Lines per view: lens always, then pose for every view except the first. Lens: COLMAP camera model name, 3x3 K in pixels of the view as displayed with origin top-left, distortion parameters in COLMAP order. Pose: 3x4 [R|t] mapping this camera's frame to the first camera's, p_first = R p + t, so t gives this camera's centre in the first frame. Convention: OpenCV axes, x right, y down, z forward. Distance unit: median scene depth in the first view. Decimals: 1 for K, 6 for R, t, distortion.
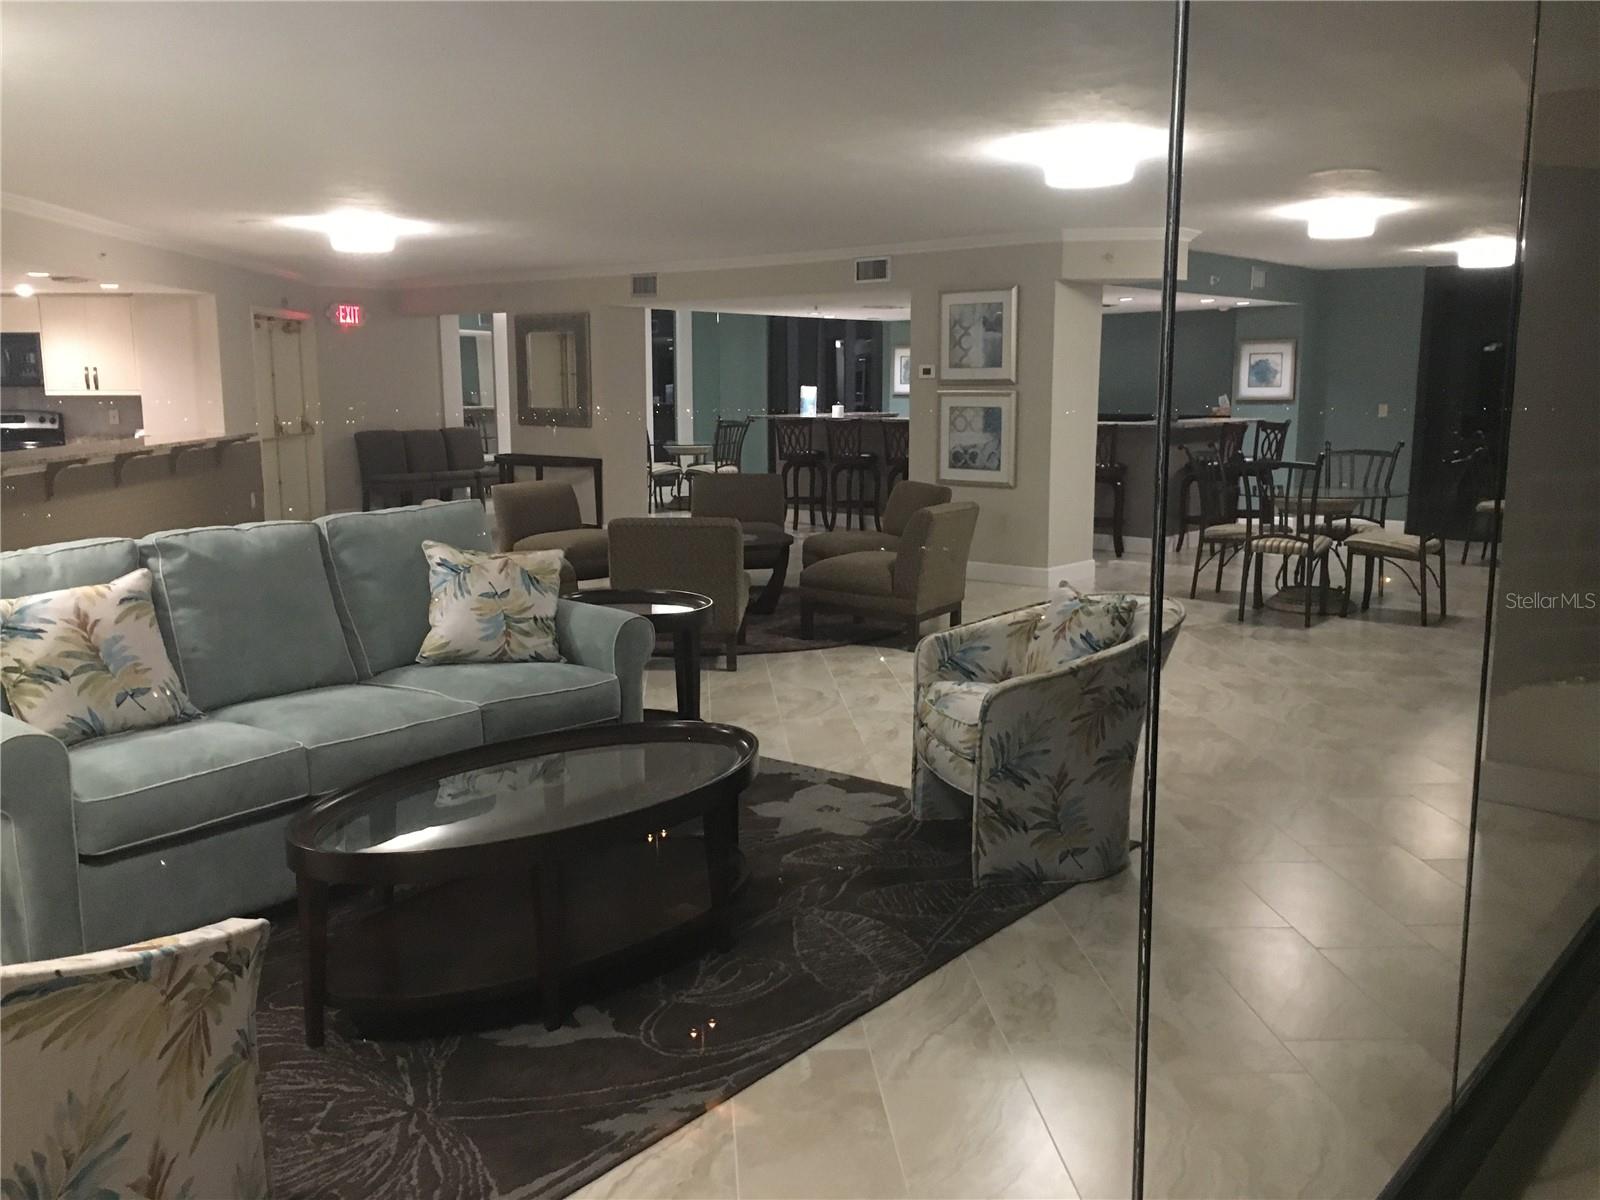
lens RADIAL K [[1318.2, 0, 800.0], [0, 1318.2, 600.0], [0, 0, 1]] dist [0.060878, -0.060318]
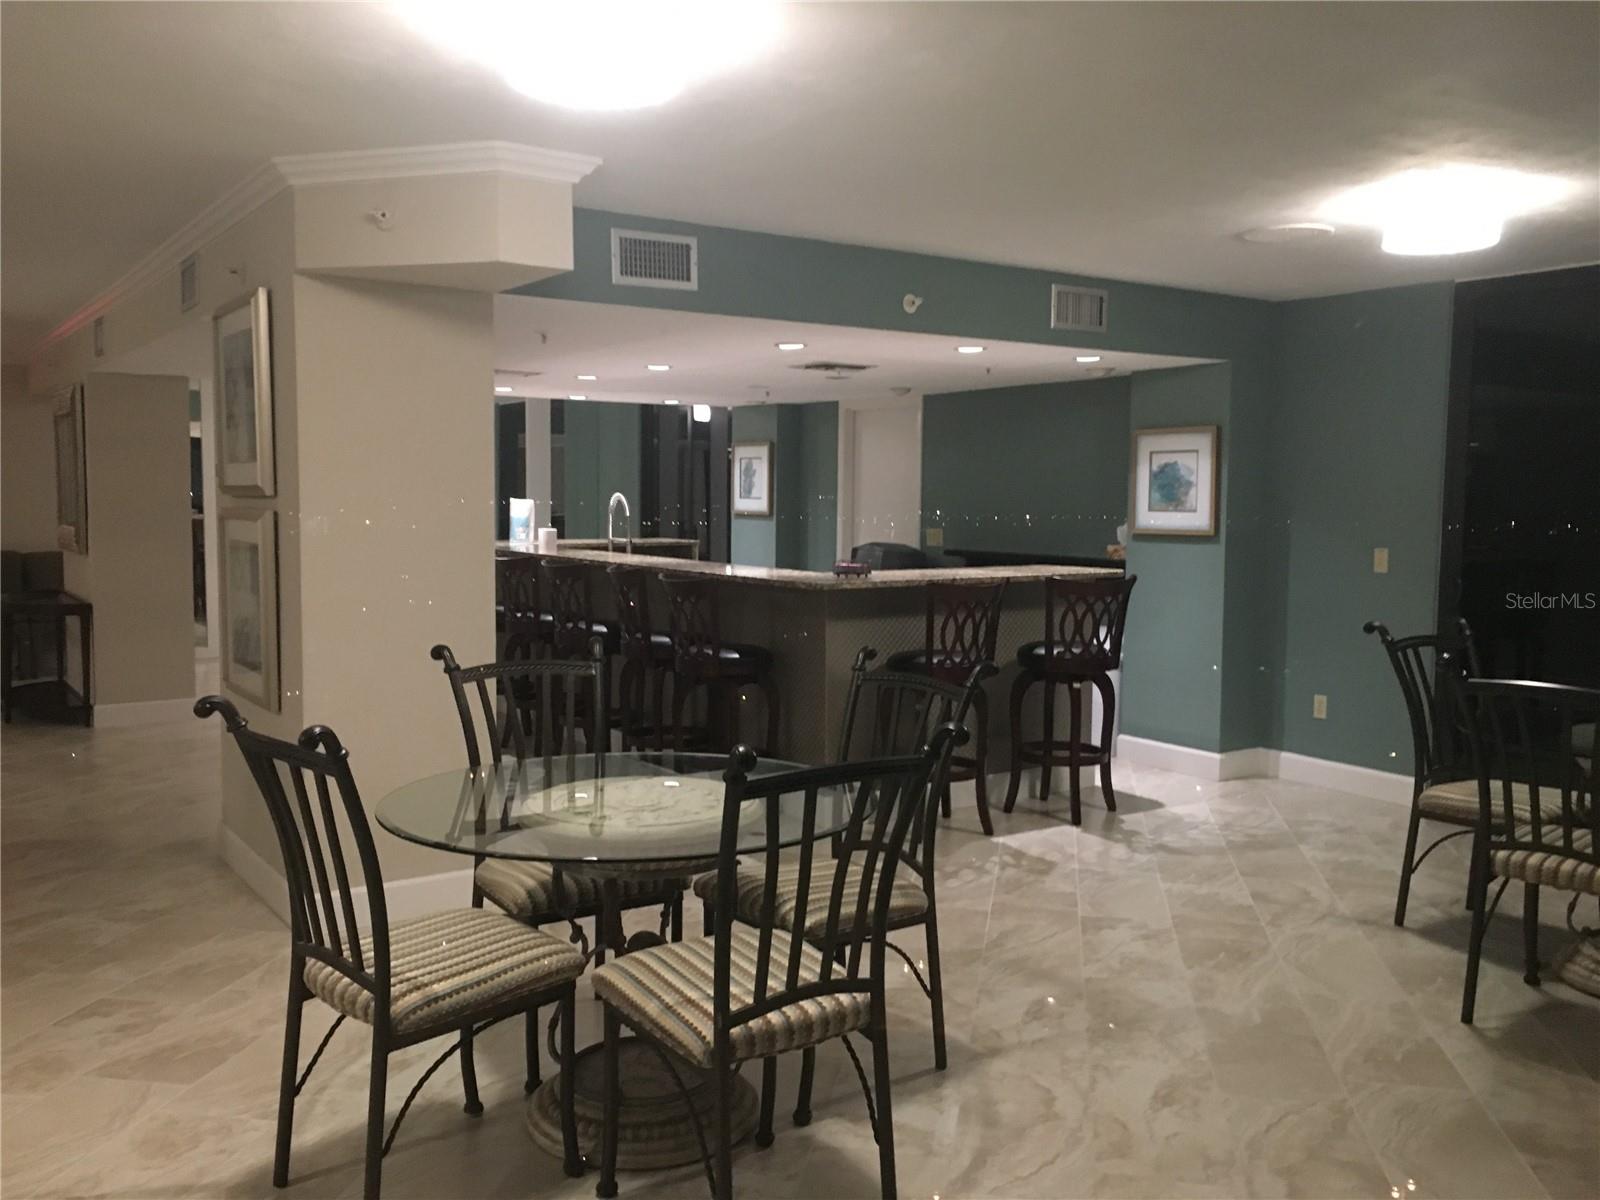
lens RADIAL K [[1318.2, 0, 800.0], [0, 1318.2, 600.0], [0, 0, 1]] dist [0.060878, -0.060318]
pose [[0.966979, 0.030972, -0.252969, 0.342790], [-0.052782, 0.995405, -0.079891, -0.071508], [0.249332, 0.090606, 0.964170, 0.434038]]
